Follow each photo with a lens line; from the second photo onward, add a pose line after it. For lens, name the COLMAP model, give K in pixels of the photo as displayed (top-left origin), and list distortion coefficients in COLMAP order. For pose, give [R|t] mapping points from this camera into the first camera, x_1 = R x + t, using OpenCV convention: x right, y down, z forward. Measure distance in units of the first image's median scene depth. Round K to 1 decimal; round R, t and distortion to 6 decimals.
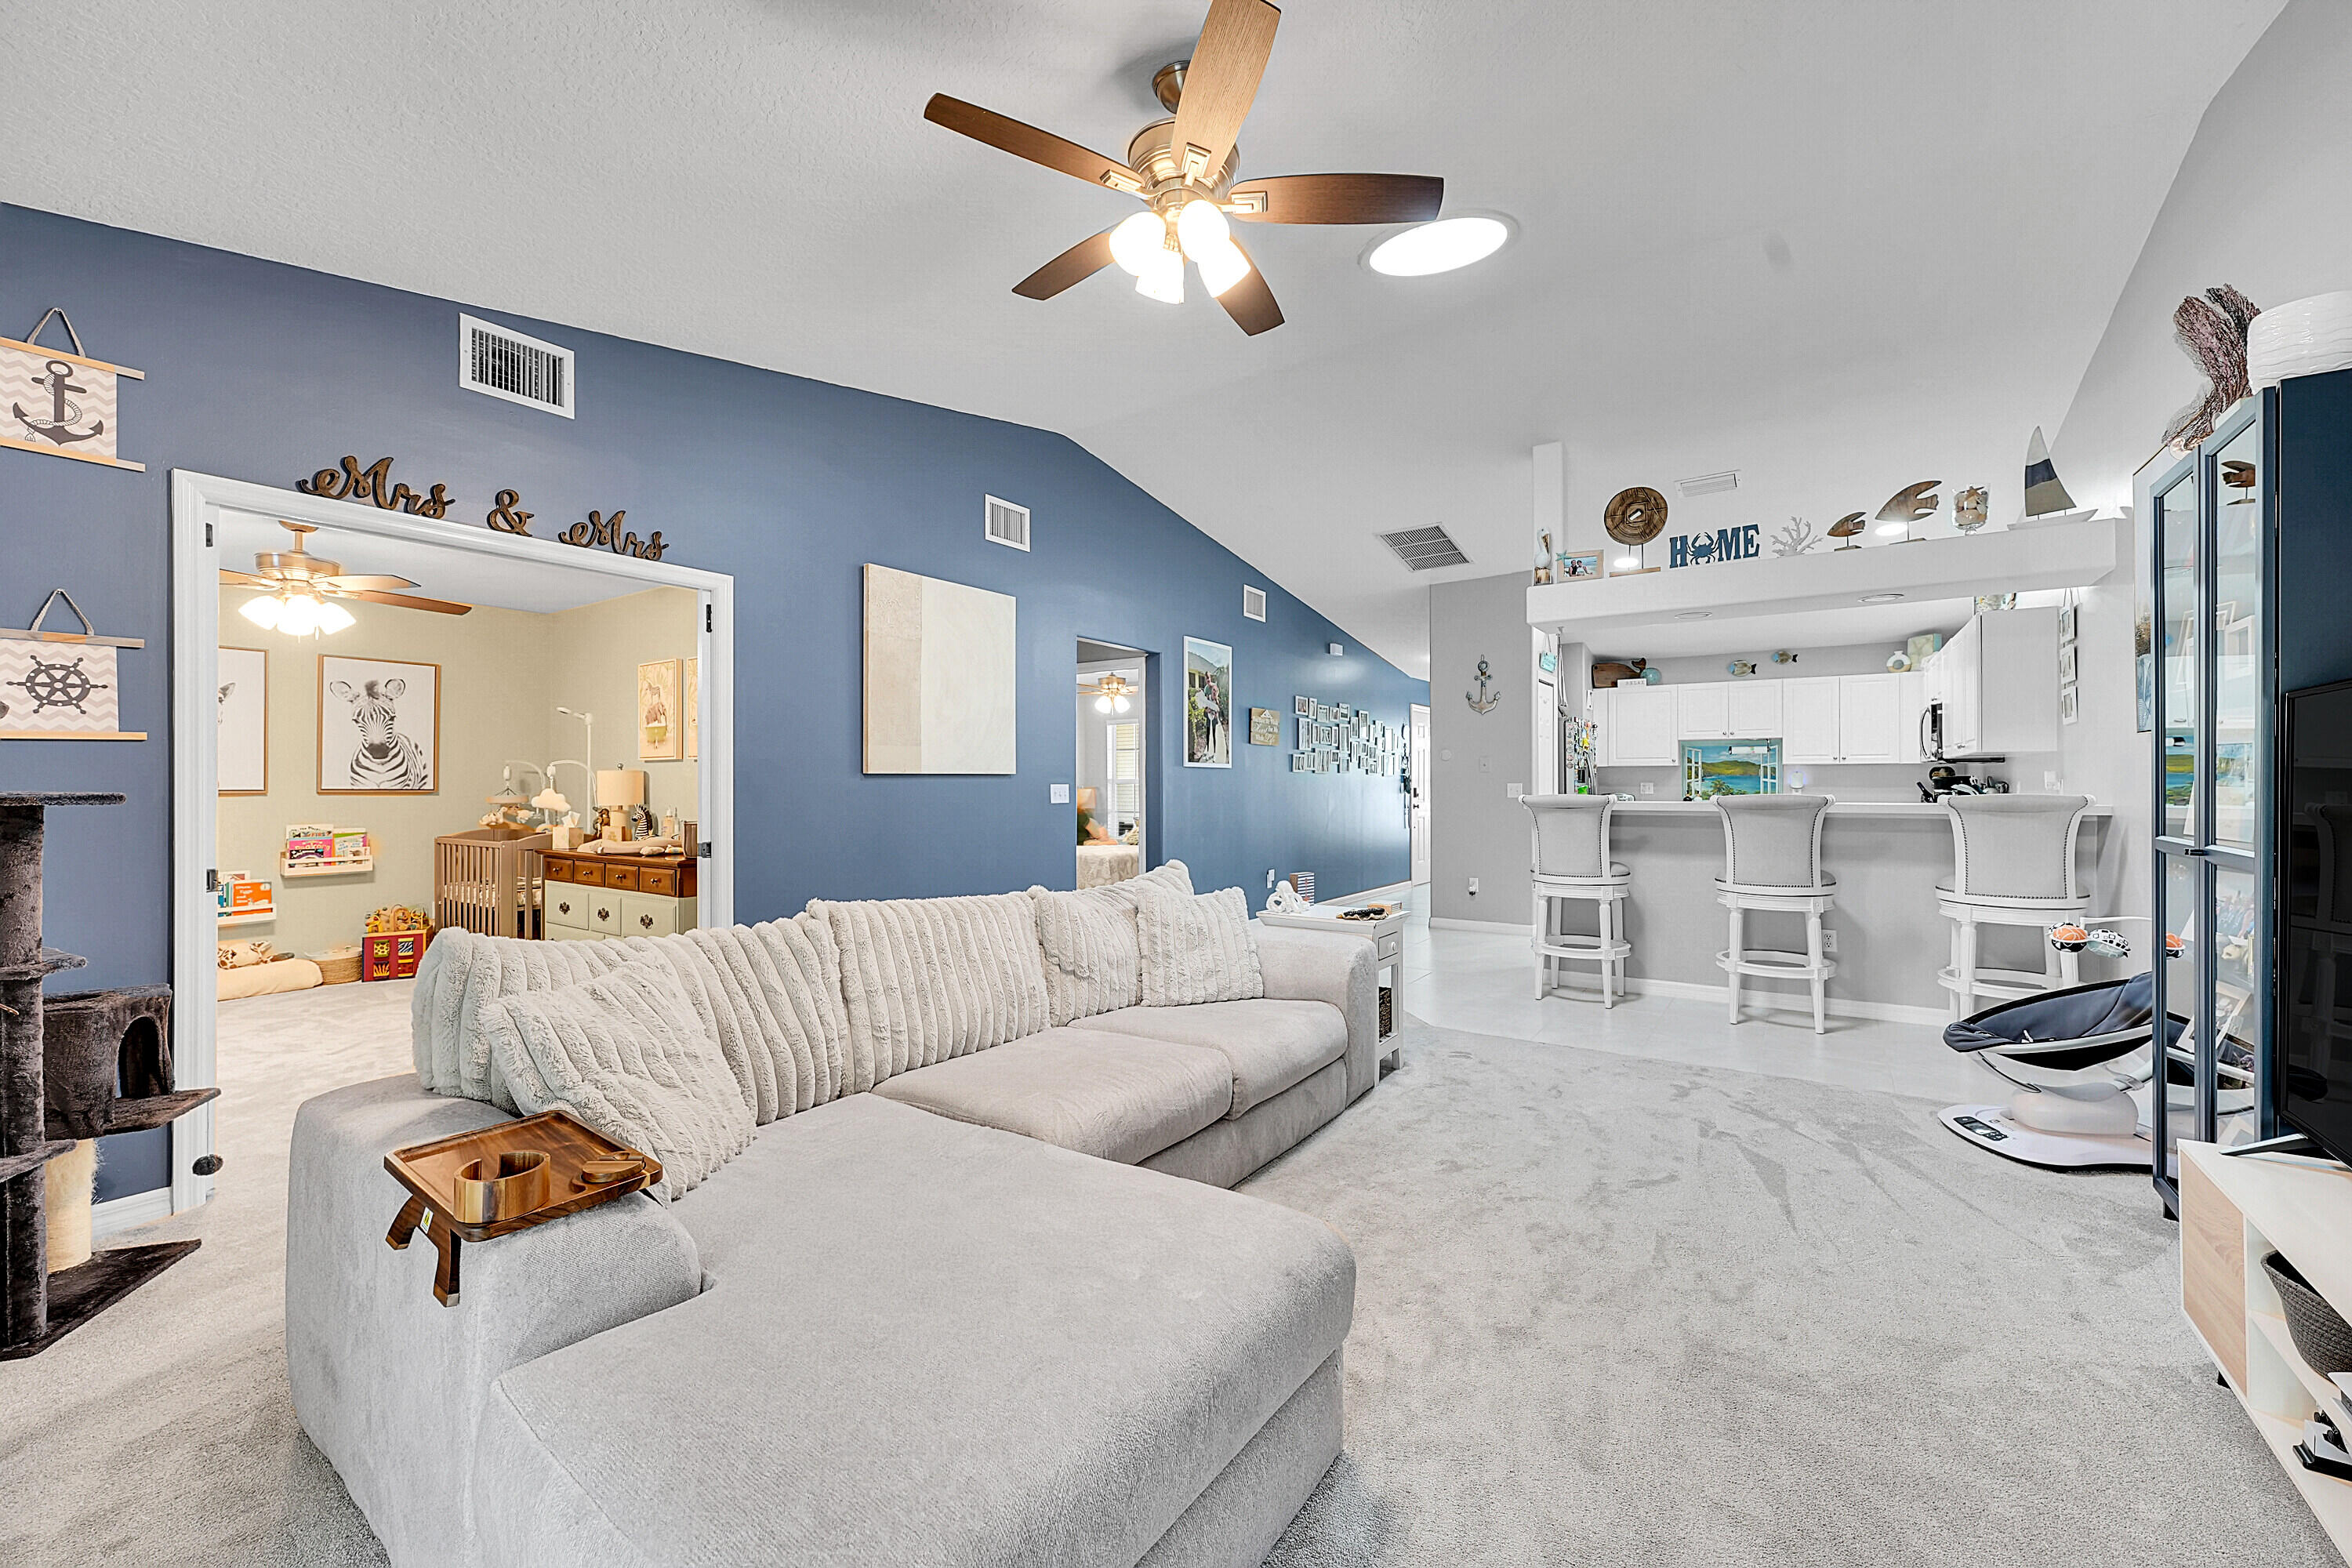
lens RADIAL K [[933.4, 0, 1184.5], [0, 933.4, 782.6], [0, 0, 1]] dist [0.002366, 0.000496]
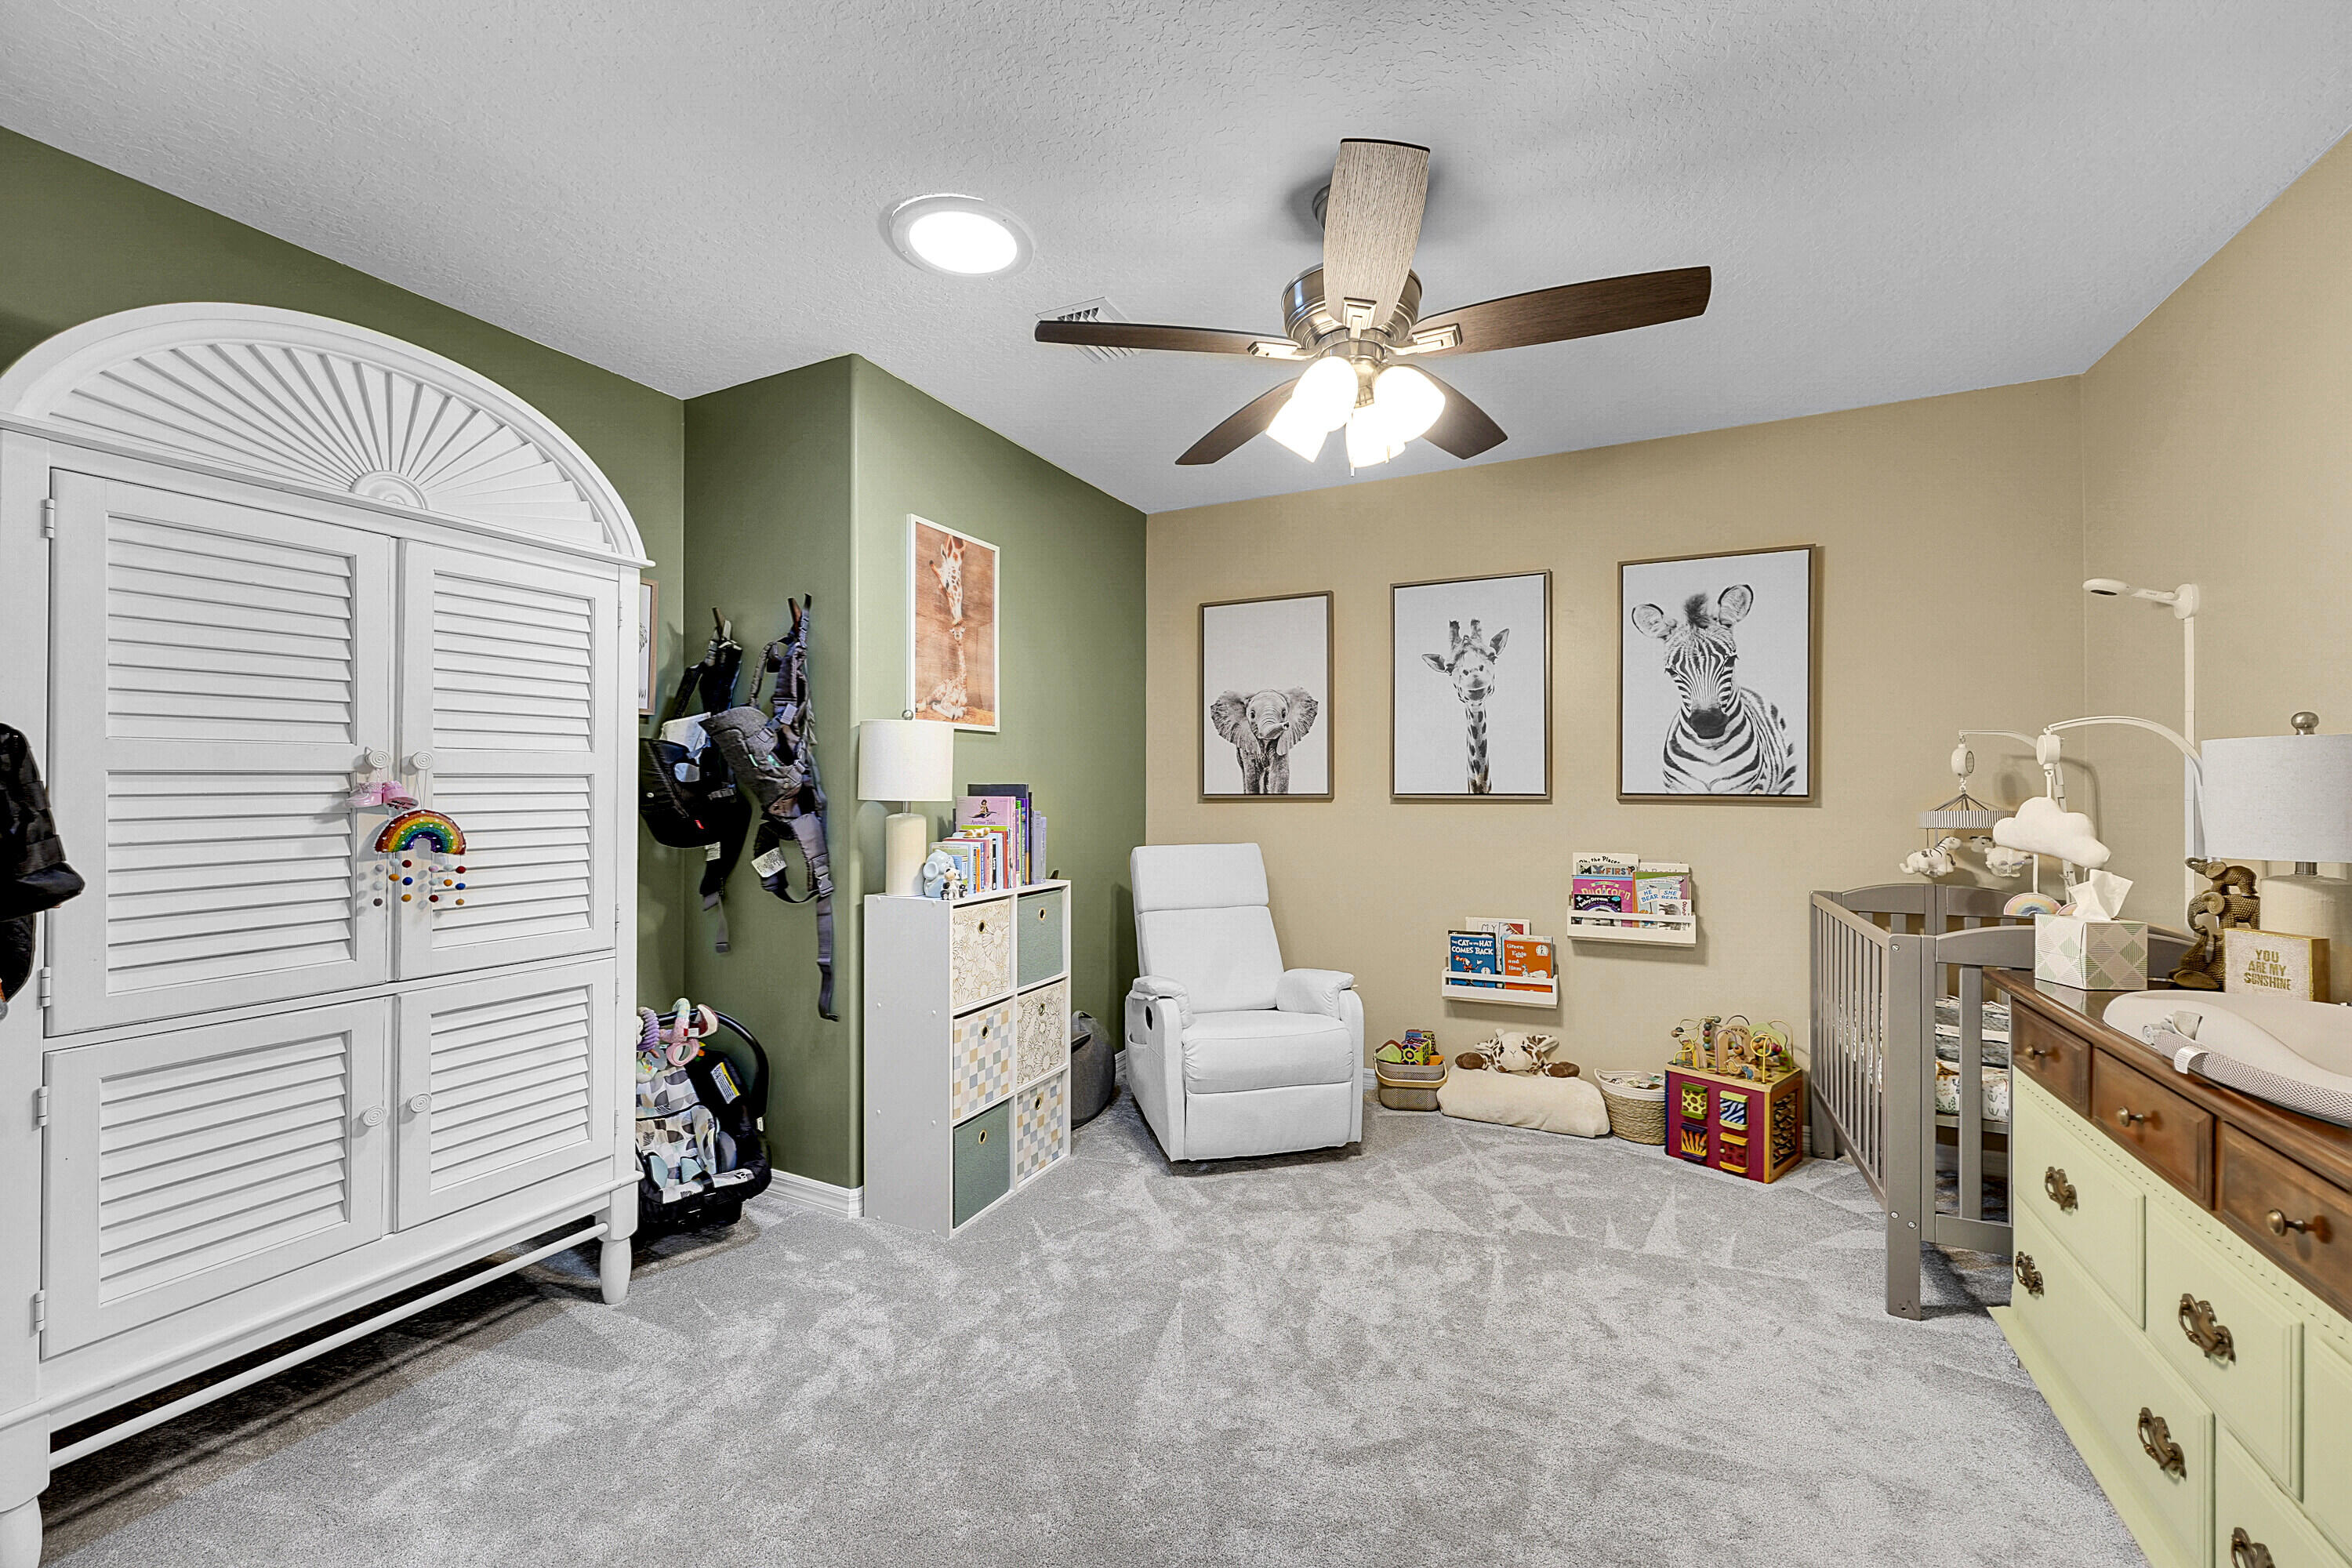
lens RADIAL K [[933.4, 0, 1184.5], [0, 933.4, 782.6], [0, 0, 1]] dist [0.002366, 0.000496]
pose [[0.147379, -0.001348, -0.989079, -0.379832], [0.003280, 0.999994, -0.000875, -0.000224], [0.989075, -0.003115, 0.147383, 0.633480]]
